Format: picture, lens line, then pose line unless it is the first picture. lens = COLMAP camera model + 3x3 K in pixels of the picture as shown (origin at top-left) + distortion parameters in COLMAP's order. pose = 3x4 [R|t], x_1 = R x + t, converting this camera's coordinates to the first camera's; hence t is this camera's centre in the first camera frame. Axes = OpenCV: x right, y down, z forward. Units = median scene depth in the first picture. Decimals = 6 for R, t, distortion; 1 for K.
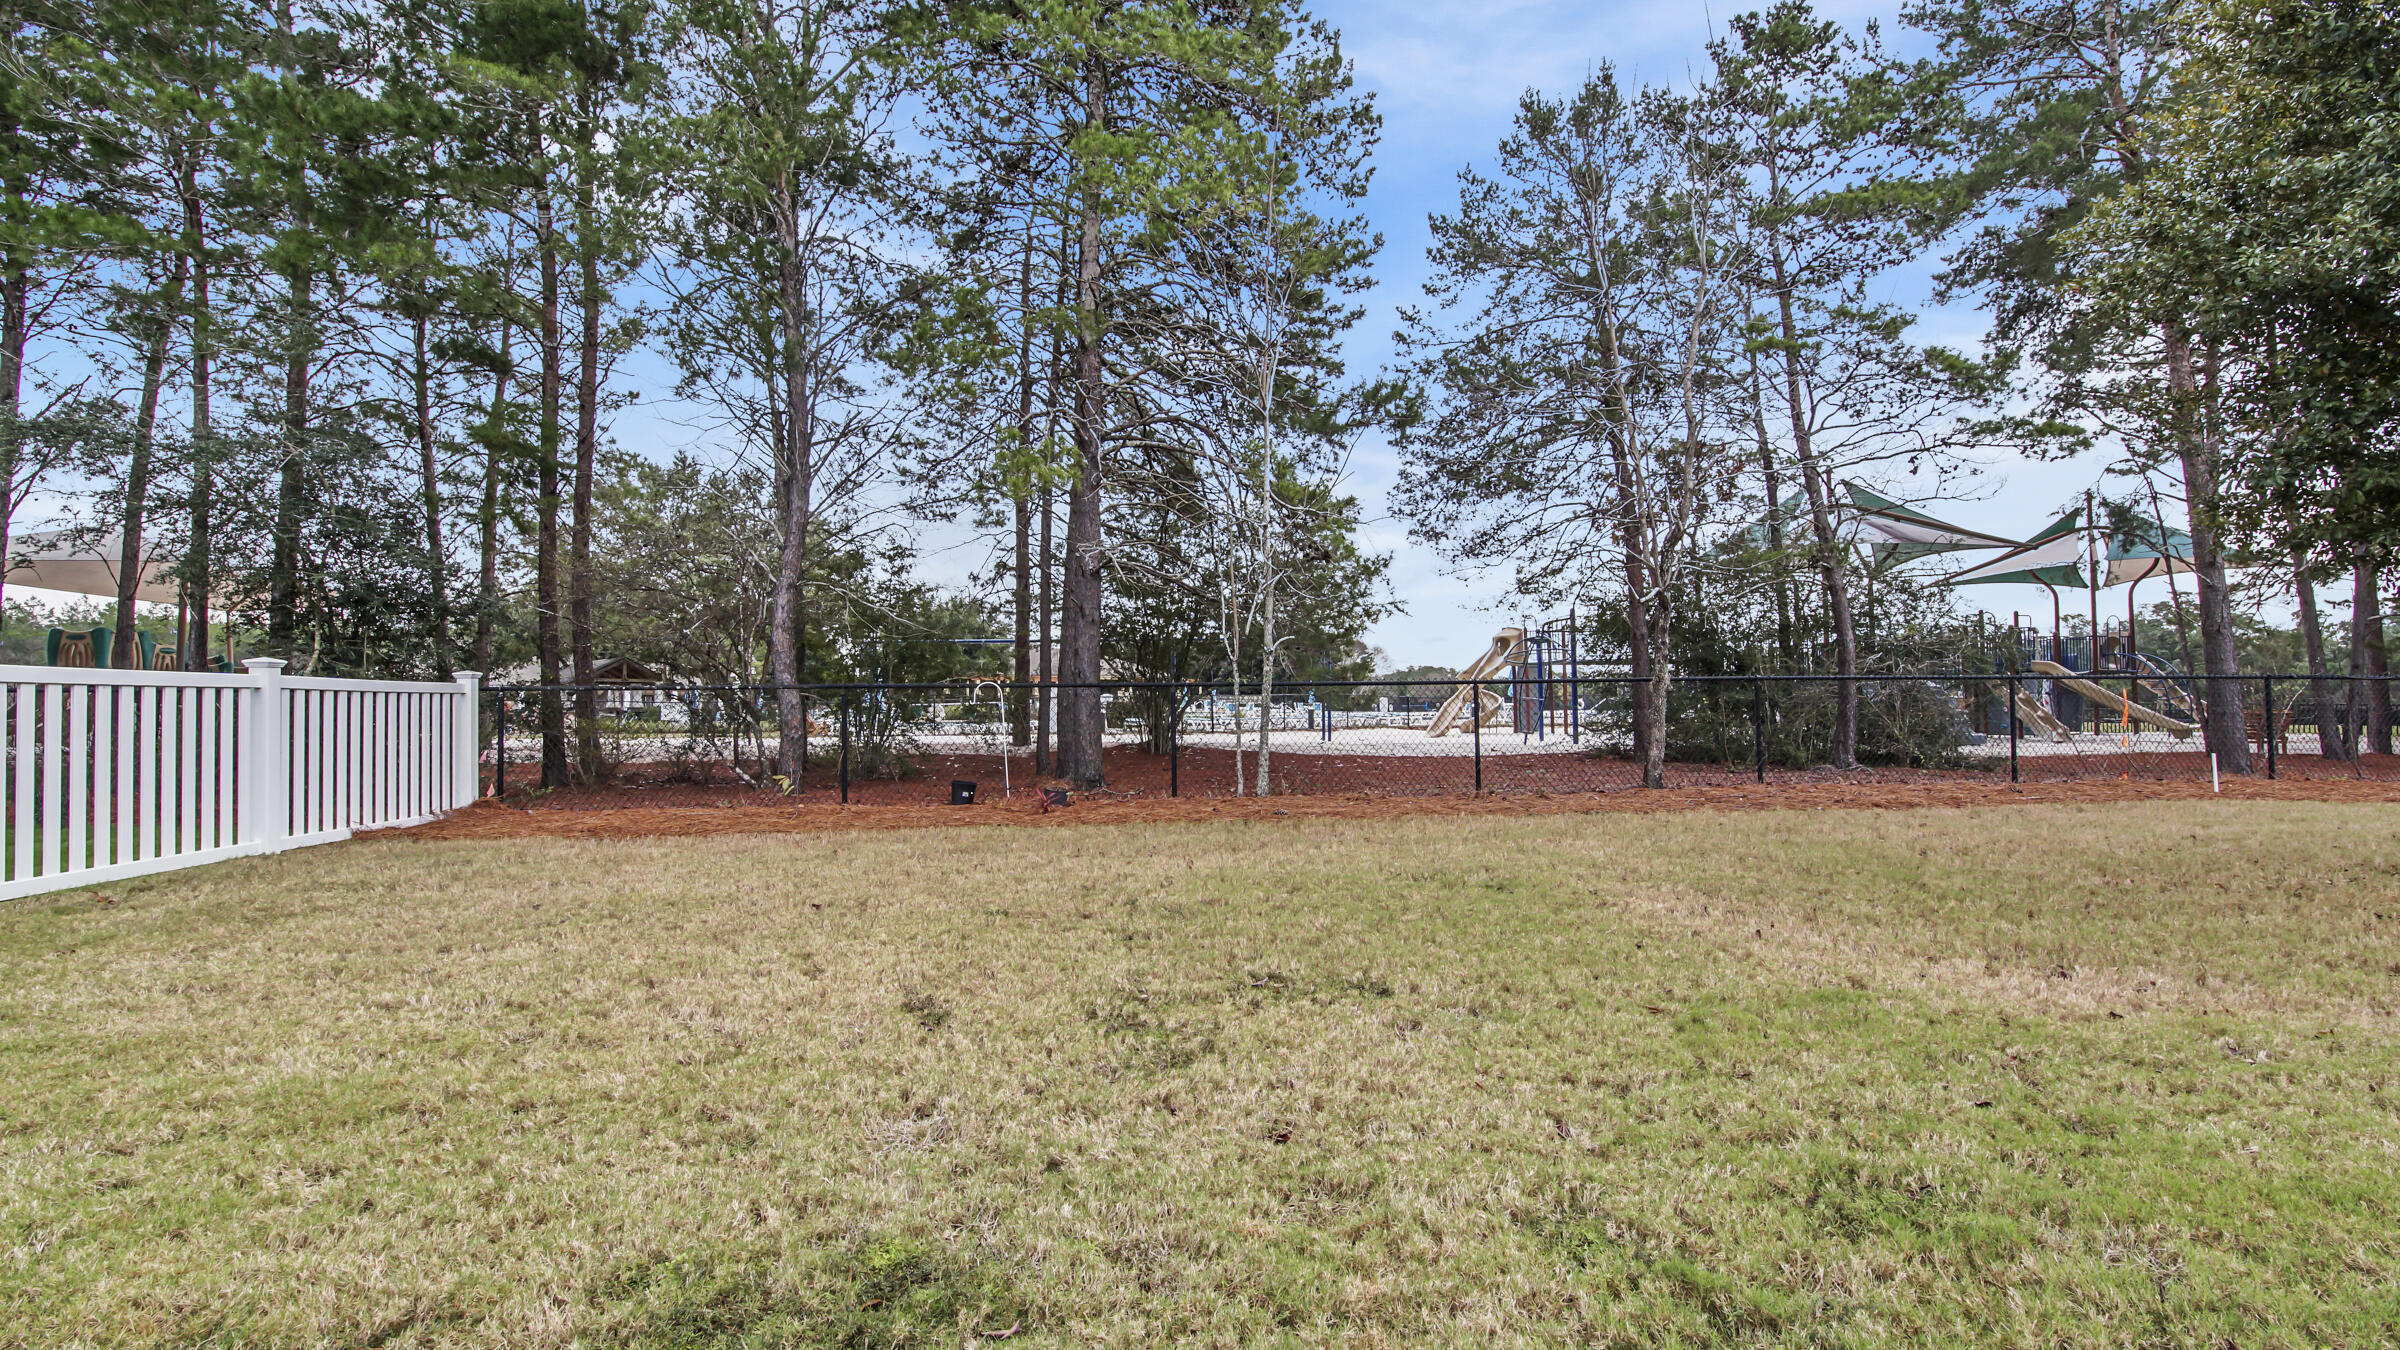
lens RADIAL K [[1049.3, 0, 1193.7], [0, 1049.3, 683.3], [0, 0, 1]] dist [-0.022243, 0.001146]
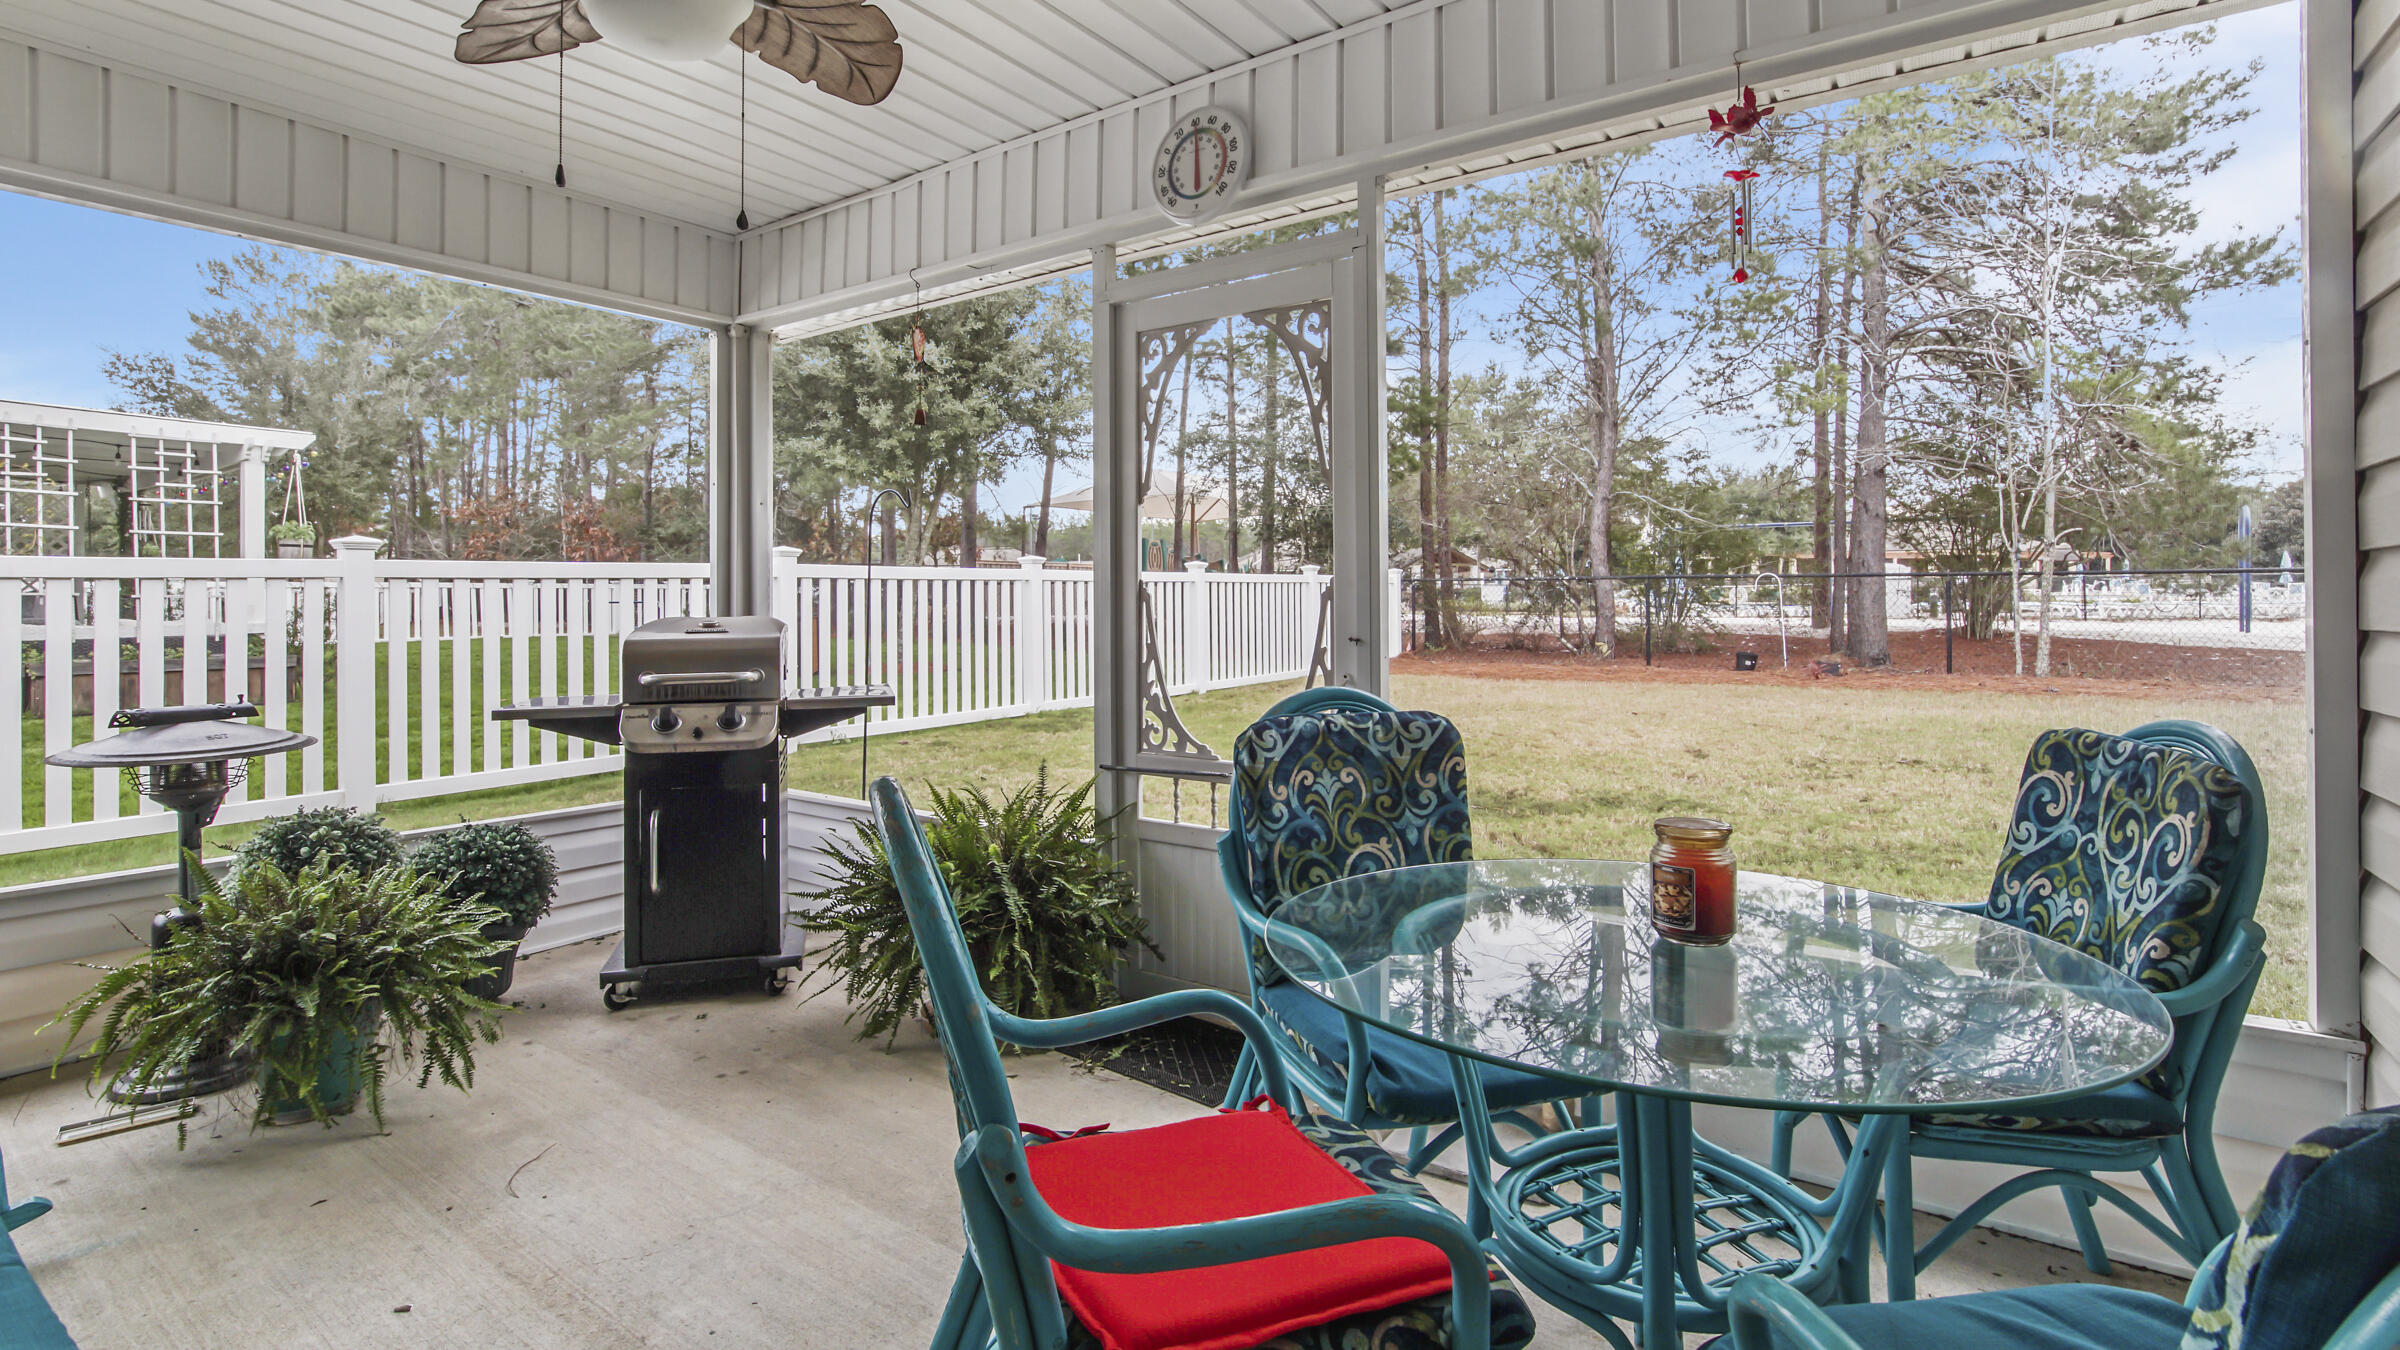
lens RADIAL K [[1084.3, 0, 1193.0], [0, 1084.3, 586.4], [0, 0, 1]] dist [-0.023407, -0.000004]
pose [[0.755172, 0.000791, -0.655526, 0.081018], [0.014317, 0.999741, 0.017700, -0.012377], [0.655370, -0.022751, 0.754965, -0.264808]]
